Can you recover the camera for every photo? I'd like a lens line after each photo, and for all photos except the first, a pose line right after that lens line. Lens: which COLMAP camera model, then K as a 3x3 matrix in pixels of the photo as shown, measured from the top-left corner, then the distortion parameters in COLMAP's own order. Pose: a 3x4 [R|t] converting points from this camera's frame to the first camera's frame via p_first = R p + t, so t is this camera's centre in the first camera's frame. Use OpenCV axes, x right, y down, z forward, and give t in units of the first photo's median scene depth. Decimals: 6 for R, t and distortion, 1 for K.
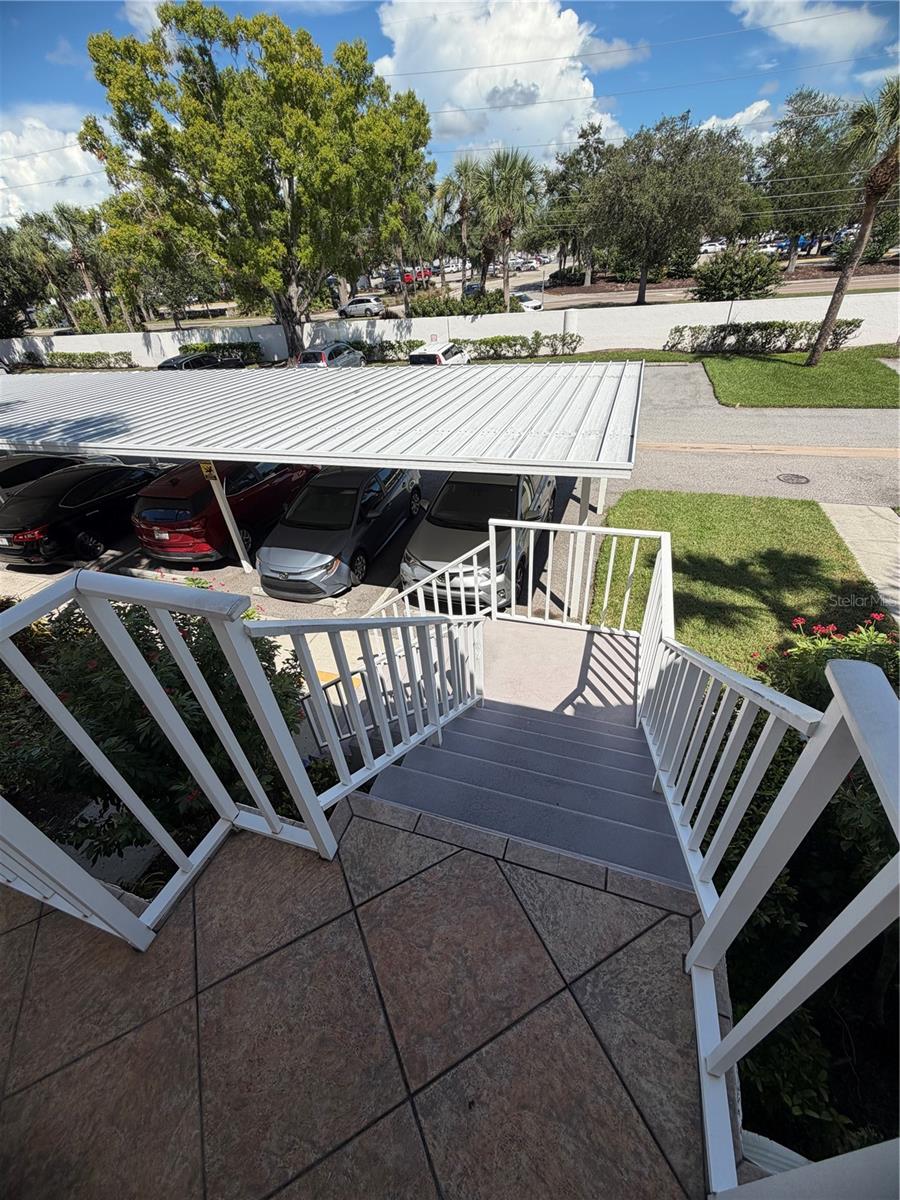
lens RADIAL K [[485.5, 0, 451.9], [0, 485.5, 598.4], [0, 0, 1]] dist [-0.001889, 0.001146]
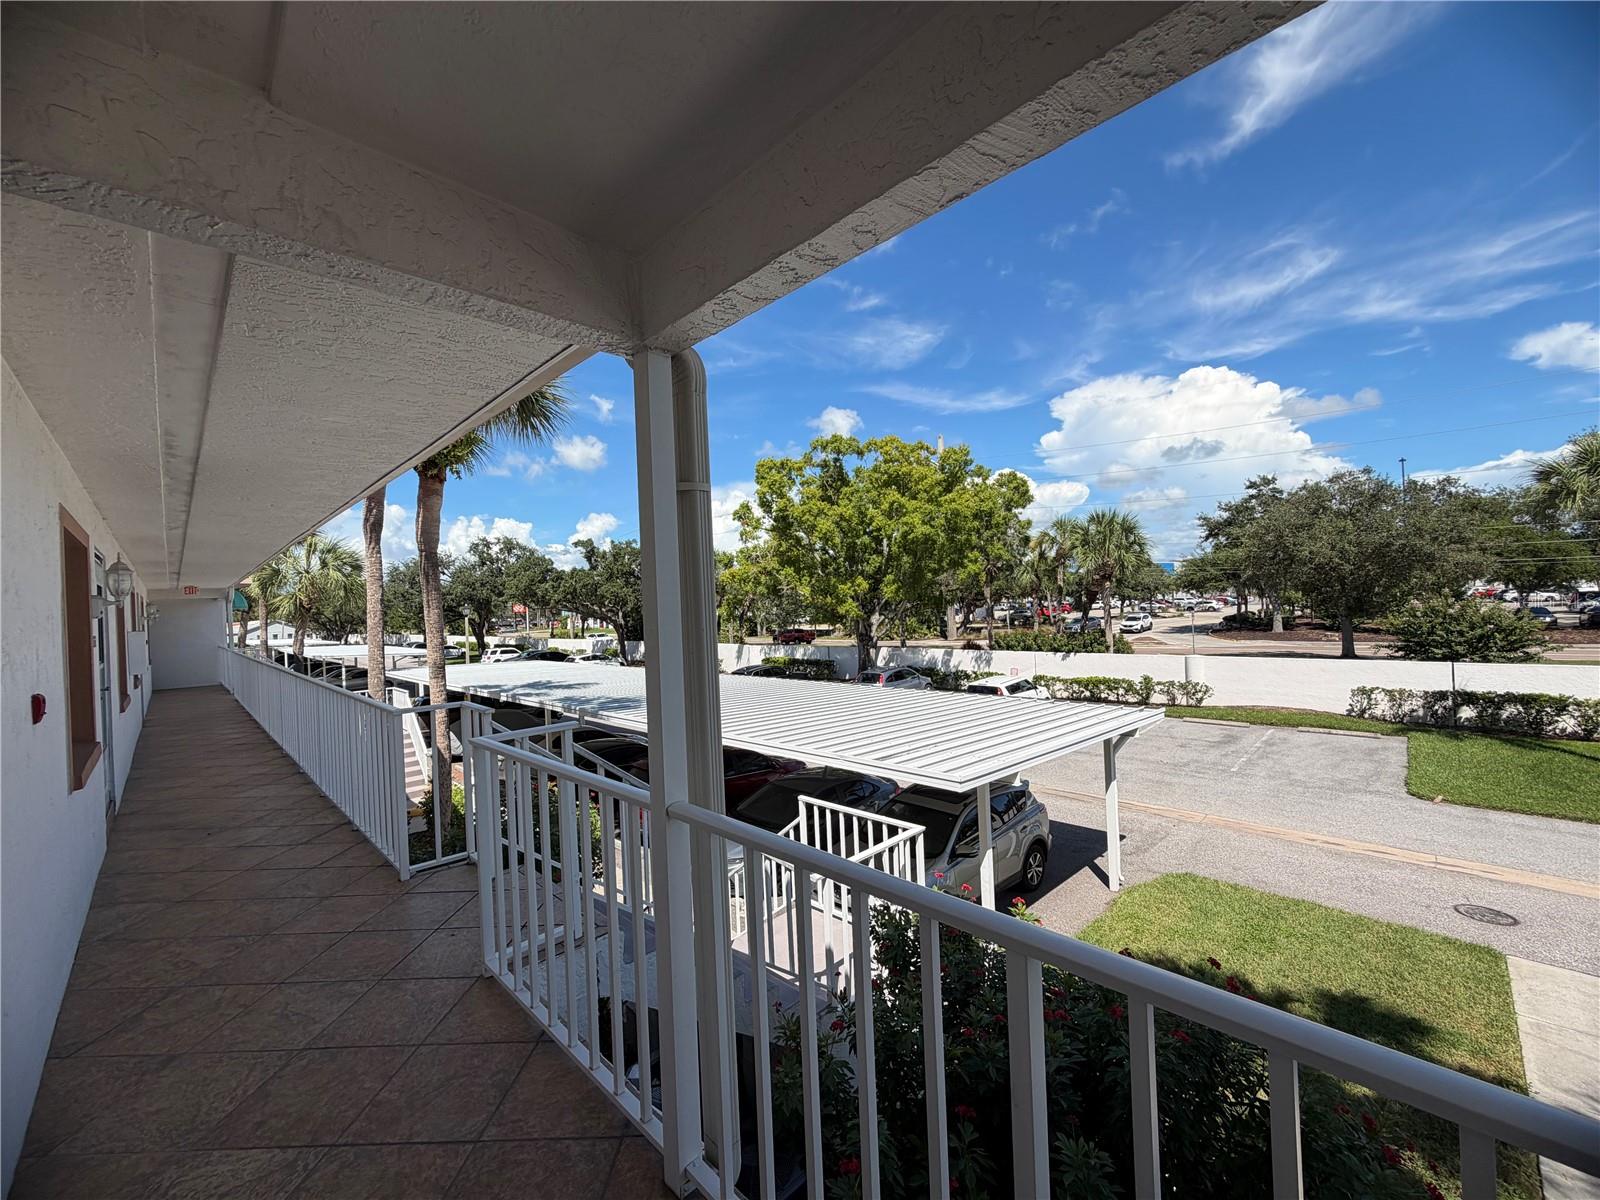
lens RADIAL K [[647.4, 0, 799.2], [0, 647.4, 601.0], [0, 0, 1]] dist [-0.001889, 0.001146]
pose [[0.890539, 0.038209, -0.453300, 0.147303], [-0.284728, 0.823962, -0.489916, 0.041333], [0.354782, 0.565356, 0.744649, -0.081498]]
